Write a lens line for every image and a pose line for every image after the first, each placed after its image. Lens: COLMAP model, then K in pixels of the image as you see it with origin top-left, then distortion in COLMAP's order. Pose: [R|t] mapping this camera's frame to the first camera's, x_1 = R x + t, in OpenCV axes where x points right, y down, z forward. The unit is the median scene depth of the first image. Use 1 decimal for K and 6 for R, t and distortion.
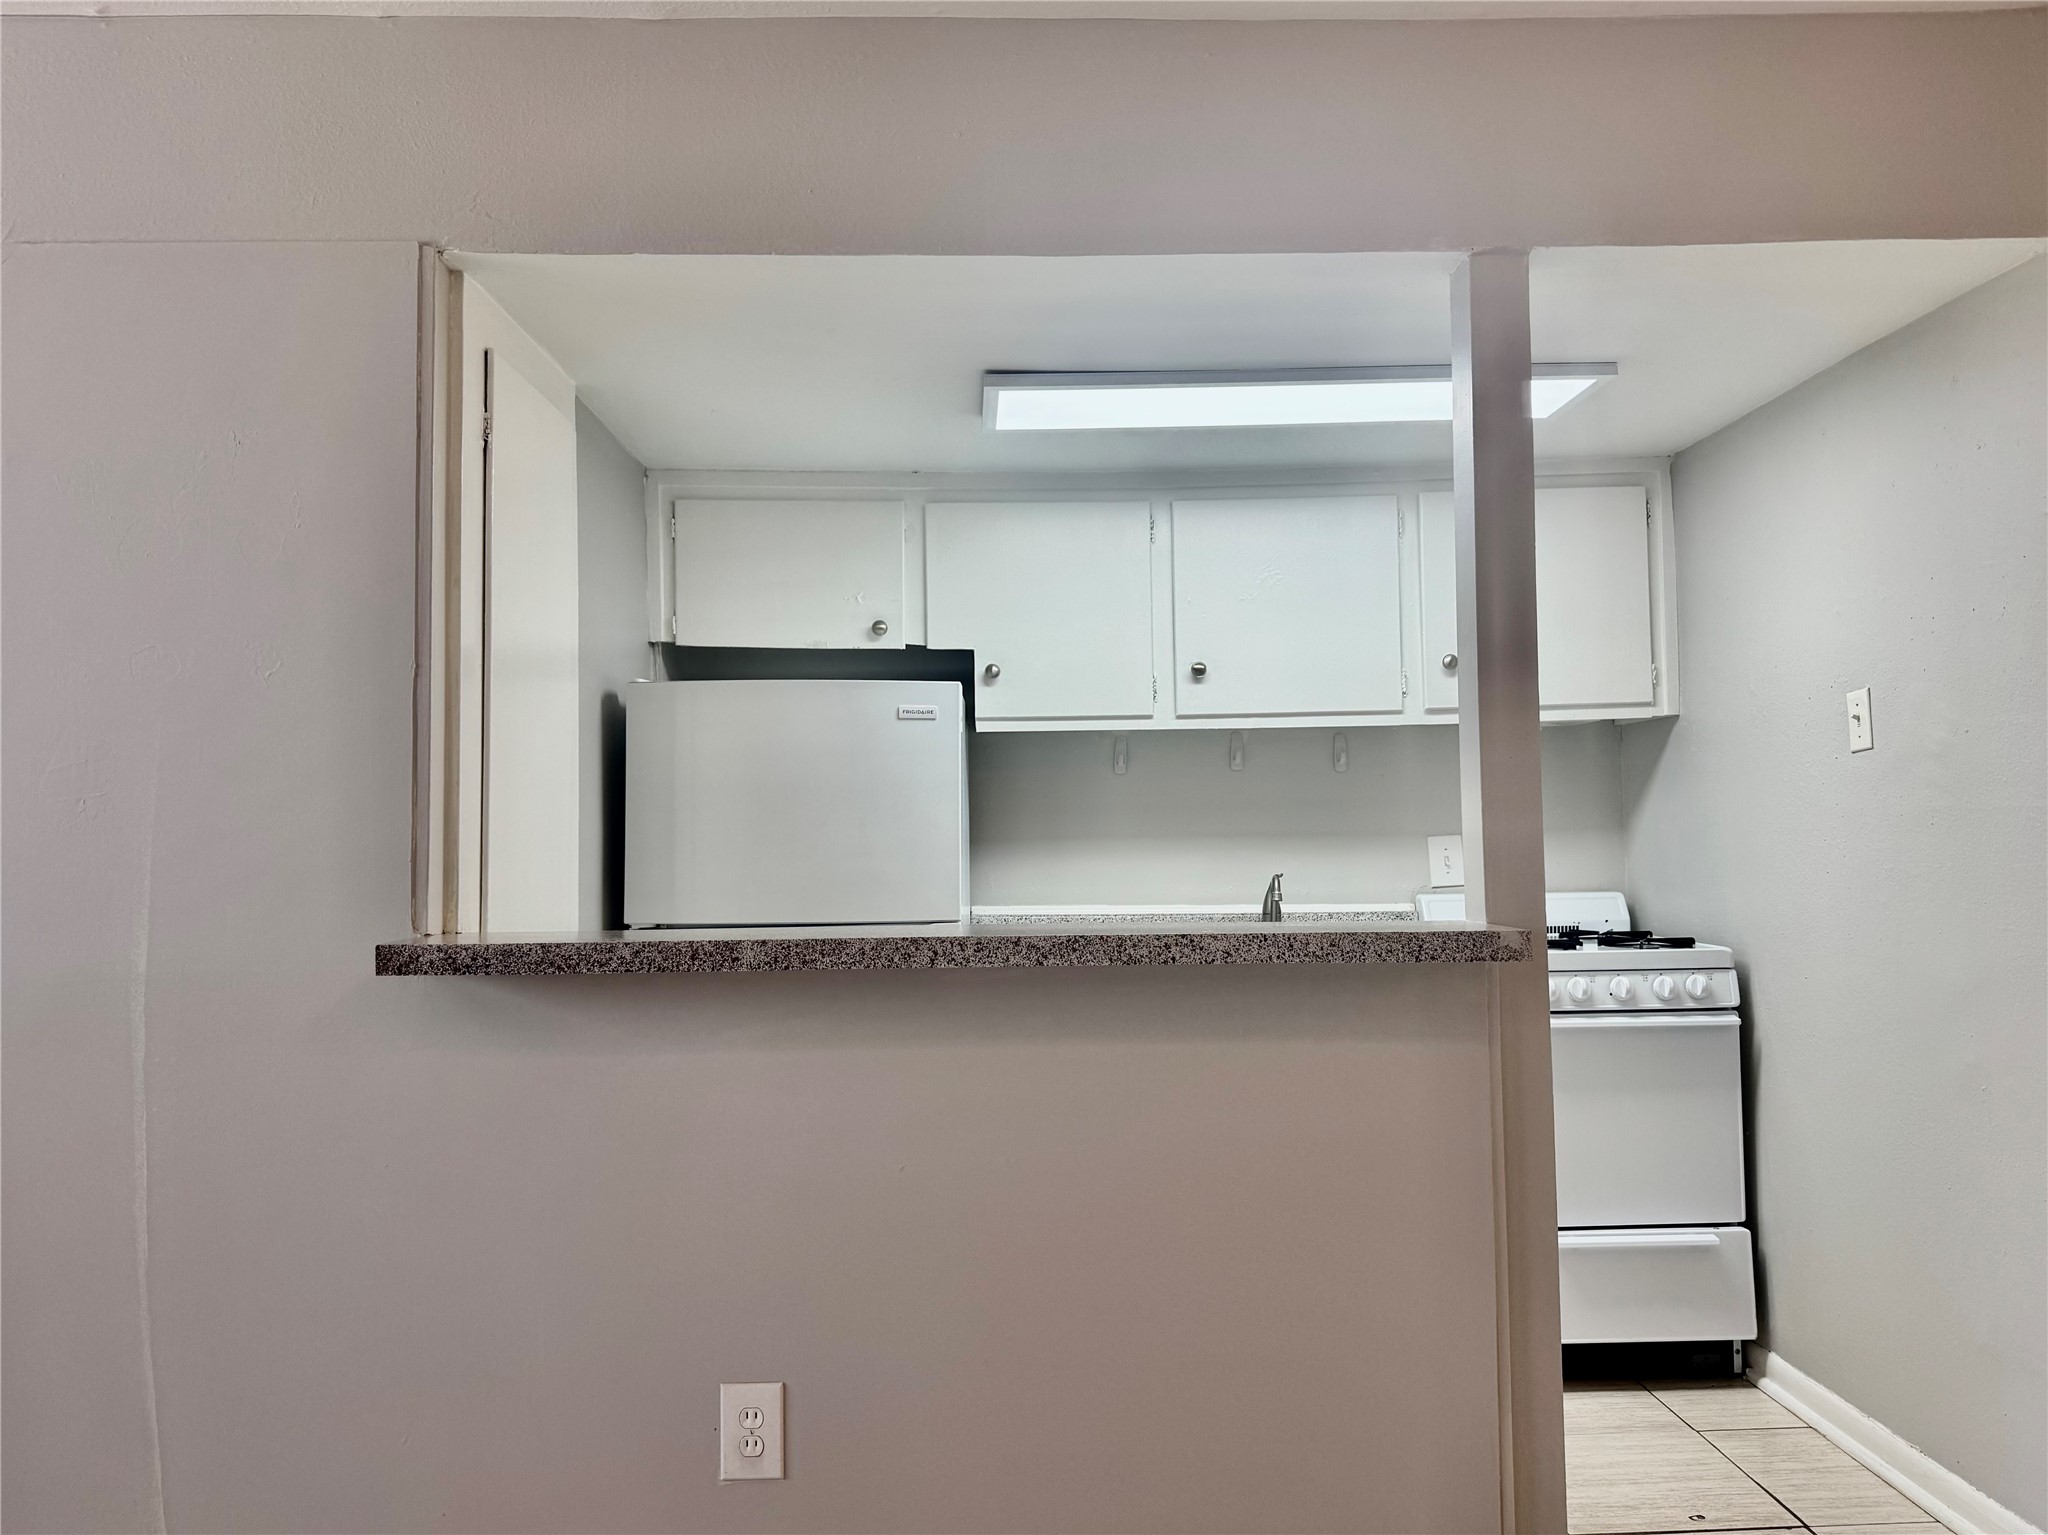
lens RADIAL K [[1478.4, 0, 1024.0], [0, 1478.4, 767.5], [0, 0, 1]] dist [0.197167, -0.346082]
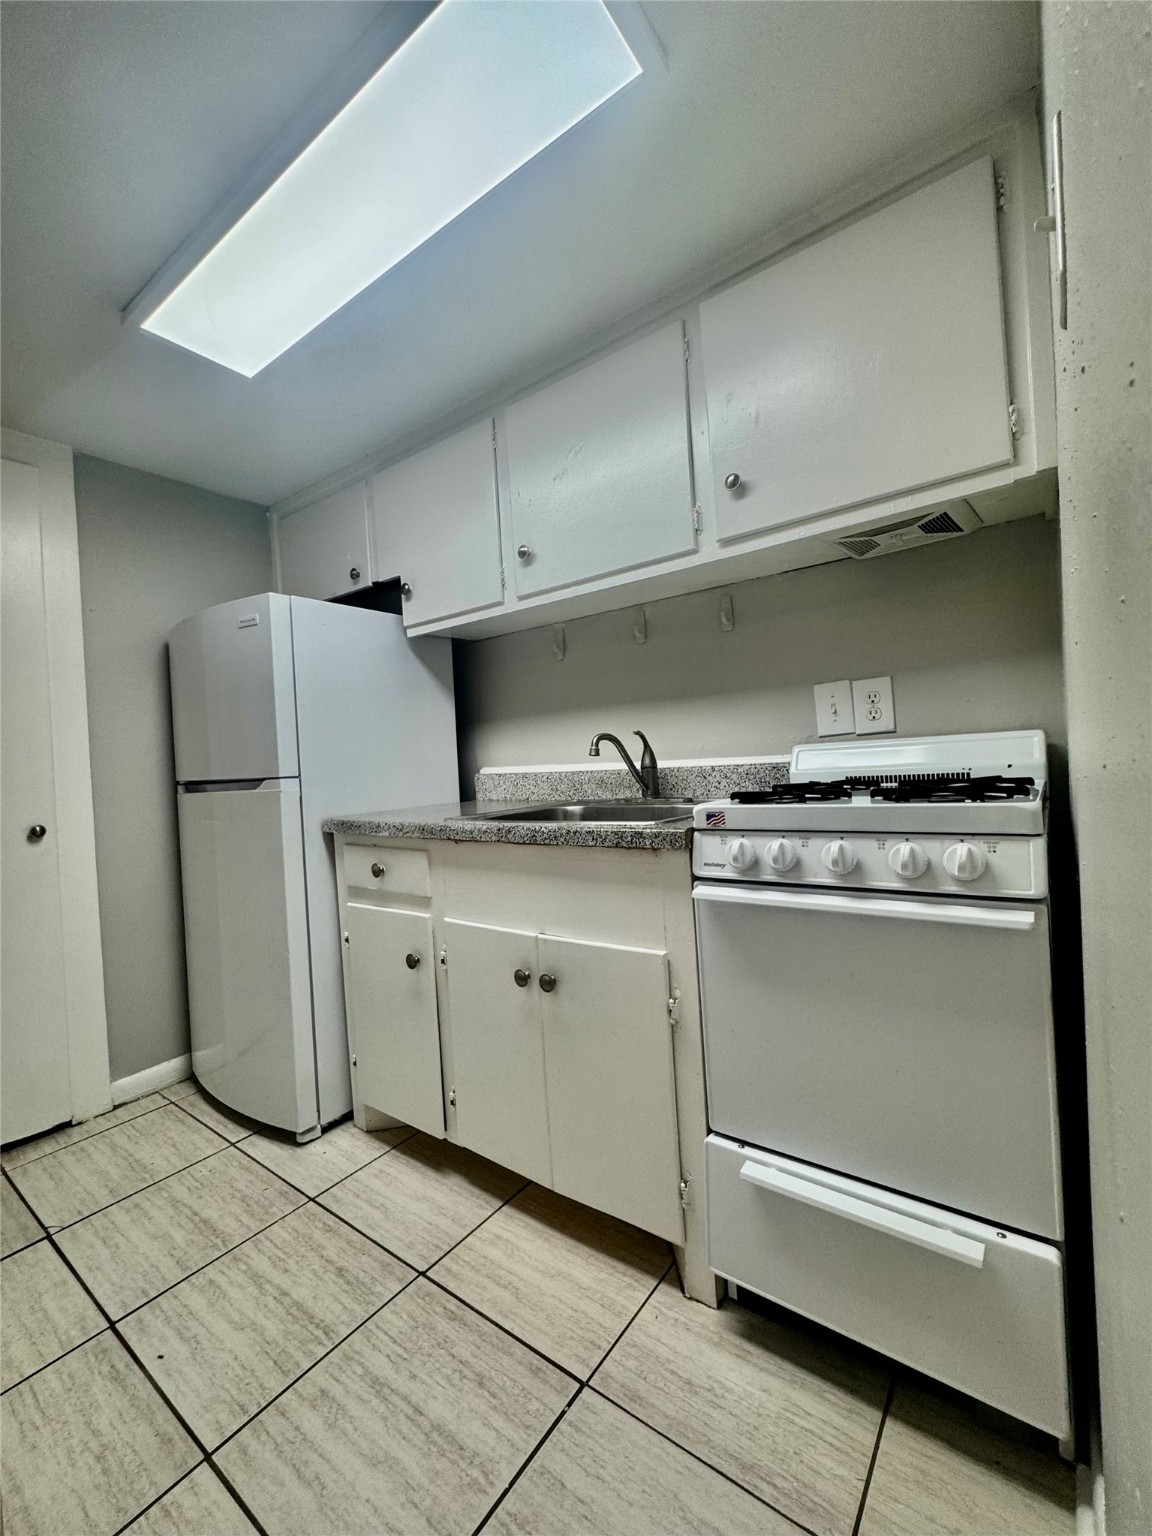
lens RADIAL K [[645.7, 0, 572.7], [0, 645.7, 762.3], [0, 0, 1]] dist [-0.000873, -0.001484]
pose [[0.782150, -0.026536, -0.622525, 0.445652], [0.073682, 0.996022, 0.050118, 0.069844], [0.618719, -0.085069, 0.780993, 0.629036]]
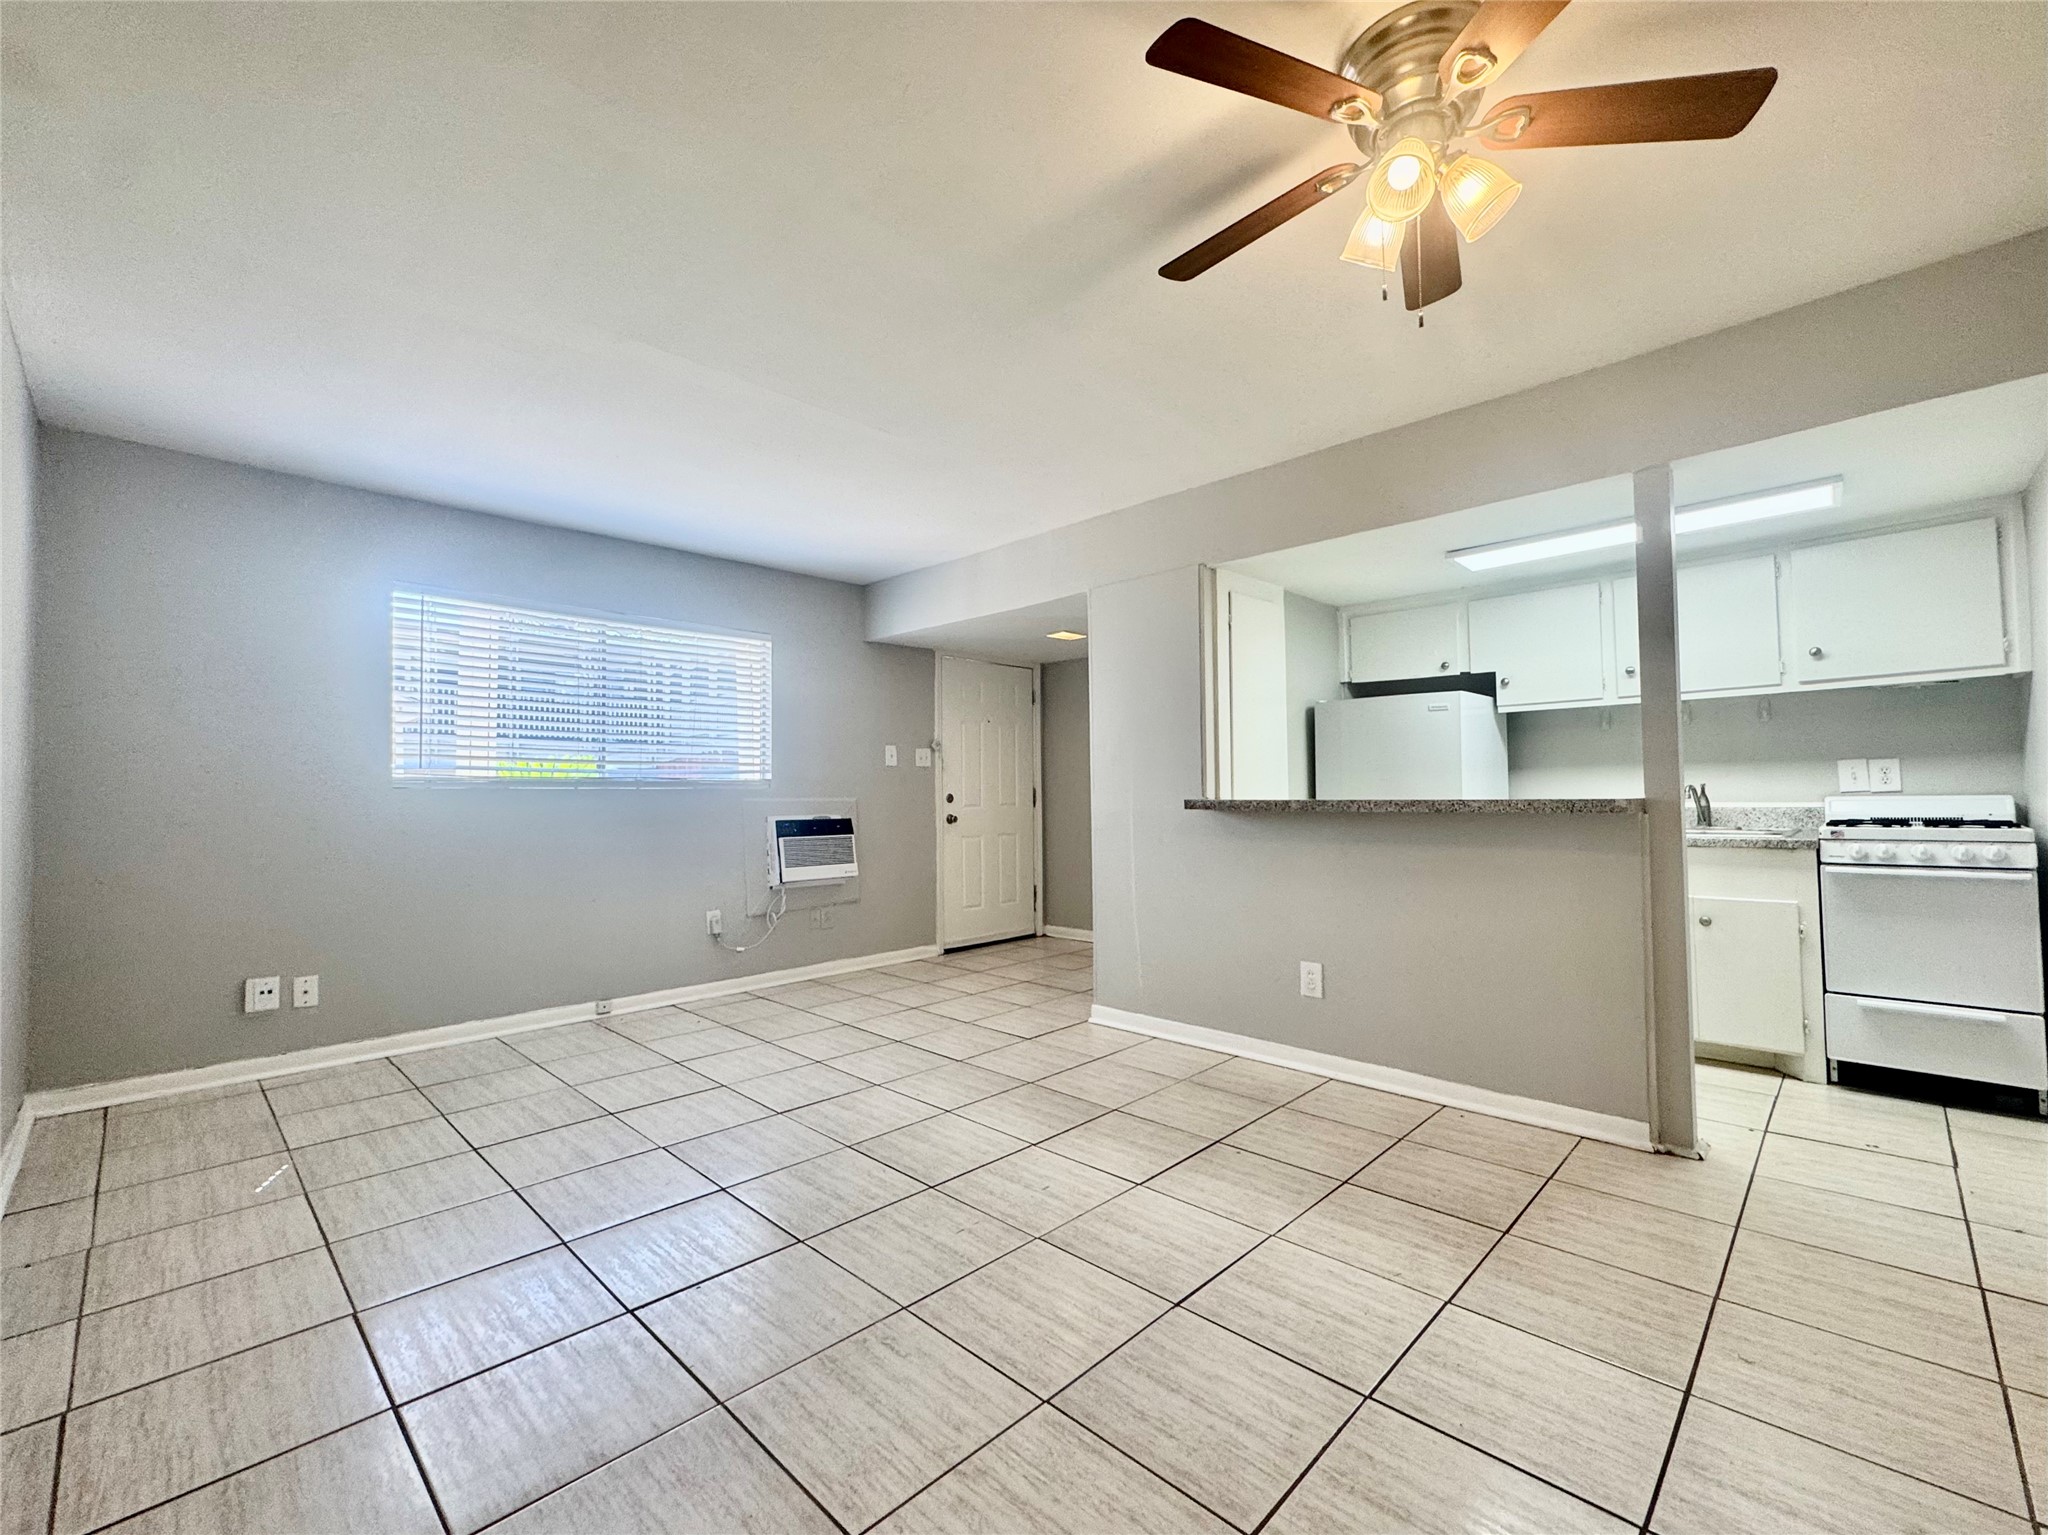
lens RADIAL K [[861.0, 0, 1022.4], [0, 861.0, 762.3], [0, 0, 1]] dist [-0.000873, -0.001484]
pose [[0.695767, -0.020755, -0.717968, 0.352890], [0.039103, 0.999195, 0.009010, 0.007062], [0.717203, -0.034344, 0.696018, -0.269020]]
